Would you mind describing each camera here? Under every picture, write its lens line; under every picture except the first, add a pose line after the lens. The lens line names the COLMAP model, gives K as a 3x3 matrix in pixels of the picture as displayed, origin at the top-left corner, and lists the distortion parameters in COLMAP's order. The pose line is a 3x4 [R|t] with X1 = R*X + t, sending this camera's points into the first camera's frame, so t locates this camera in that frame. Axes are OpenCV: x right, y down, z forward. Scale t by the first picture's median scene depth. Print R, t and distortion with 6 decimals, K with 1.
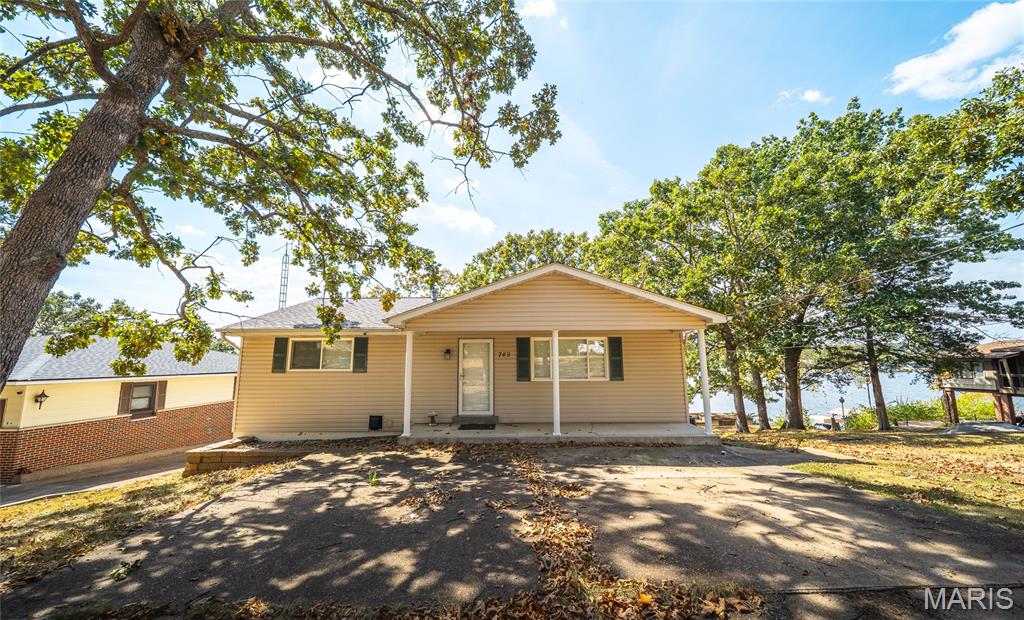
lens RADIAL K [[385.8, 0, 528.4], [0, 385.8, 307.2], [0, 0, 1]] dist [0.000675, 0.000036]
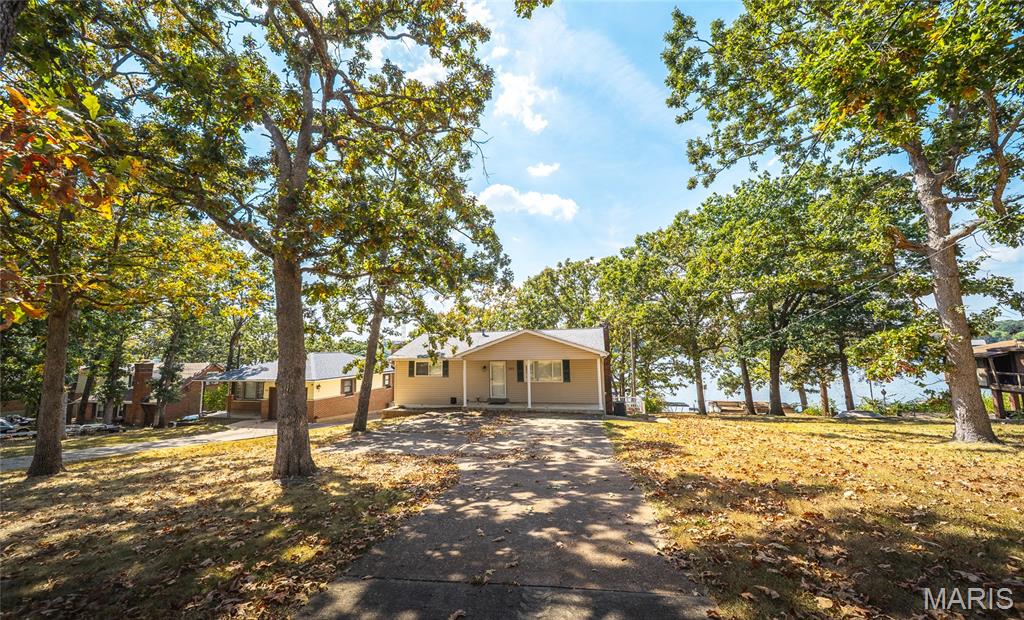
lens RADIAL K [[385.8, 0, 528.4], [0, 385.8, 307.2], [0, 0, 1]] dist [0.000675, 0.000036]
pose [[0.976130, -0.031330, -0.214914, 0.481851], [0.039665, 0.998615, 0.034578, -0.274565], [0.213533, -0.042277, 0.976021, -0.974833]]
